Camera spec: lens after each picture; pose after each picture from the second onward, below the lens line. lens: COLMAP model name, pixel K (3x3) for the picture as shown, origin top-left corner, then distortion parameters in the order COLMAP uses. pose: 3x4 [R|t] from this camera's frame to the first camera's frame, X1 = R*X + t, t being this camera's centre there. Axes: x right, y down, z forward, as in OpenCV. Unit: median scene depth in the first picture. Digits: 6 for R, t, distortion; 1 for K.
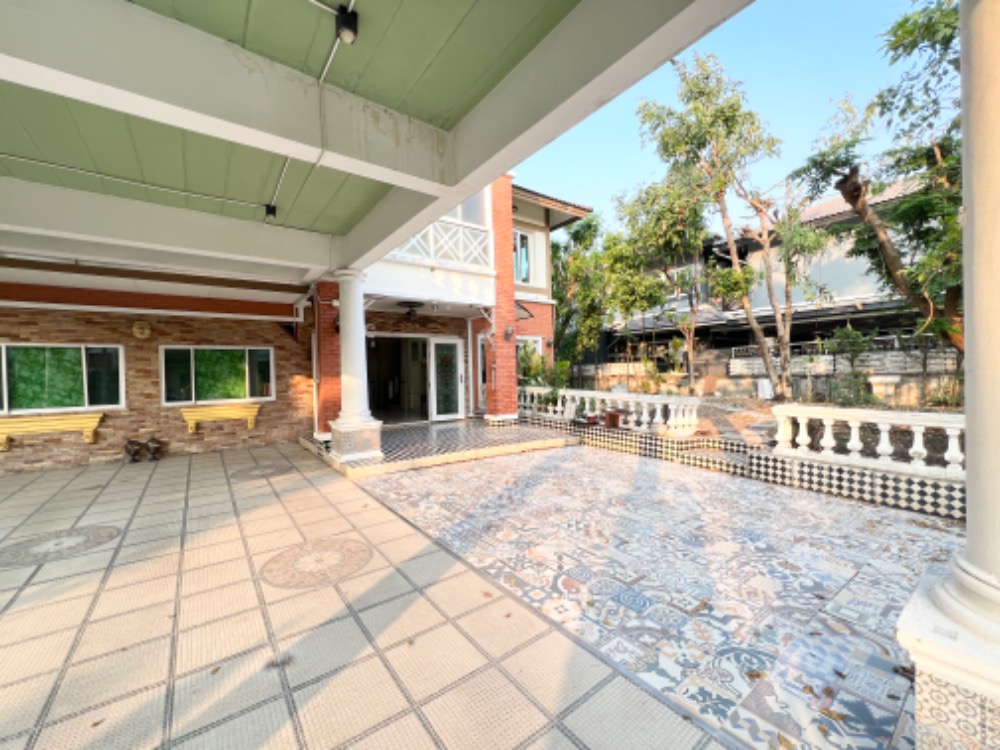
lens RADIAL K [[400.8, 0, 503.1], [0, 400.8, 374.3], [0, 0, 1]] dist [-0.001608, 0.000055]
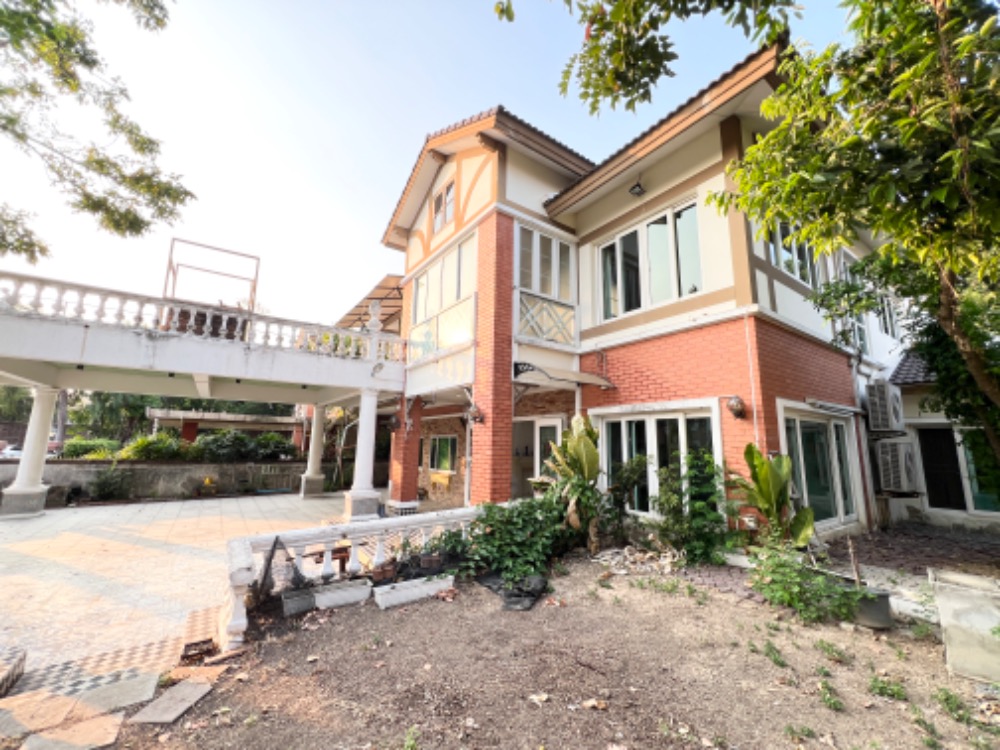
lens RADIAL K [[400.8, 0, 497.1], [0, 400.8, 372.3], [0, 0, 1]] dist [-0.001608, 0.000055]
pose [[-0.035608, -0.151057, -0.987884, 0.981149], [-0.015851, 0.988471, -0.150576, -0.089388], [0.999240, 0.010298, -0.037592, 1.374115]]
